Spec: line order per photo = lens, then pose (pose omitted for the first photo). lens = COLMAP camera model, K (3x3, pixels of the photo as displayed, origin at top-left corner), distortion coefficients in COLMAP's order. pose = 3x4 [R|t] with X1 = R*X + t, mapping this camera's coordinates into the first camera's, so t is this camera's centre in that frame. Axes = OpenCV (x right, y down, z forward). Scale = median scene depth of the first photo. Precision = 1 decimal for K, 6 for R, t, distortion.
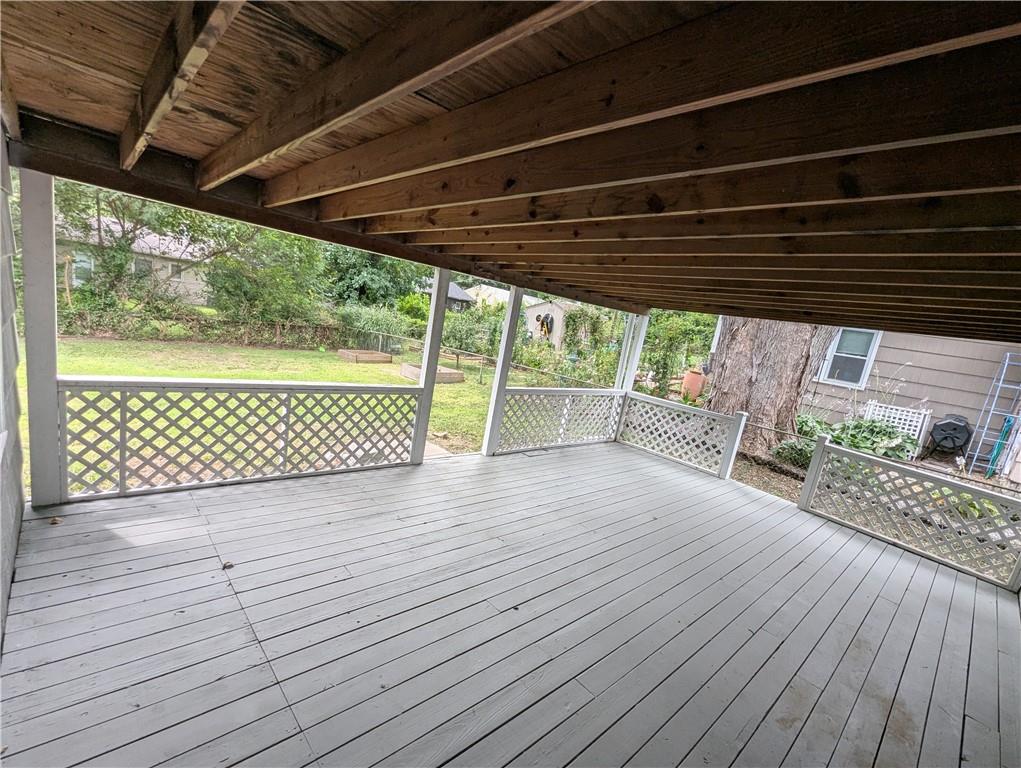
lens RADIAL K [[454.5, 0, 512.5], [0, 454.5, 410.8], [0, 0, 1]] dist [0.000381, -0.000081]
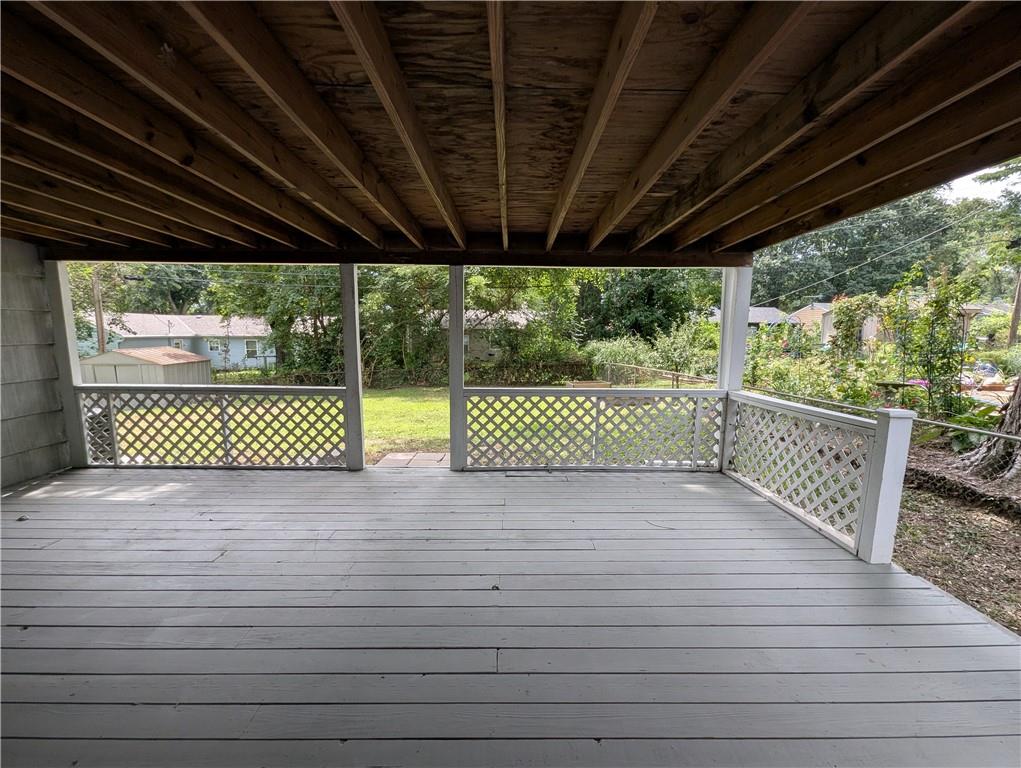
lens RADIAL K [[428.2, 0, 509.3], [0, 428.2, 392.9], [0, 0, 1]] dist [-0.000145, -0.000900]
pose [[0.731632, -0.059534, -0.679095, 0.738237], [-0.023815, 0.993339, -0.112740, 0.057179], [0.681283, 0.098657, 0.725341, 0.628963]]
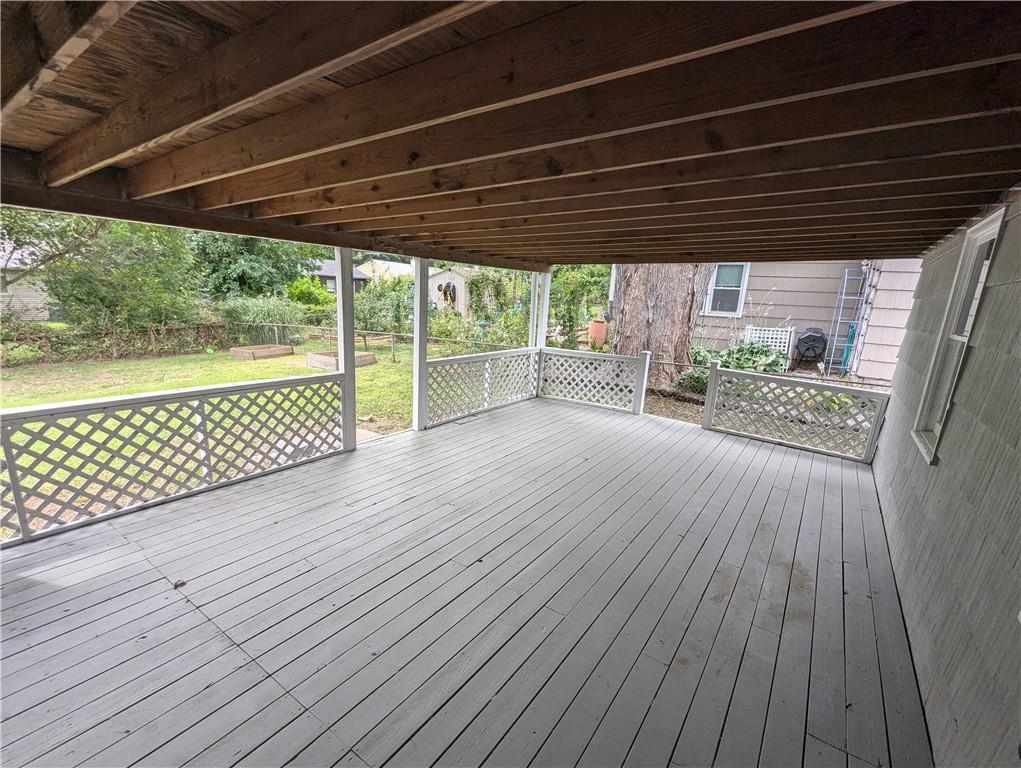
lens RADIAL K [[453.4, 0, 510.2], [0, 453.4, 409.2], [0, 0, 1]] dist [0.001155, -0.000122]
pose [[0.971558, -0.165501, 0.169363, -0.029127], [0.154078, 0.984928, 0.078593, 0.005075], [-0.179818, -0.050263, 0.982415, -0.031489]]
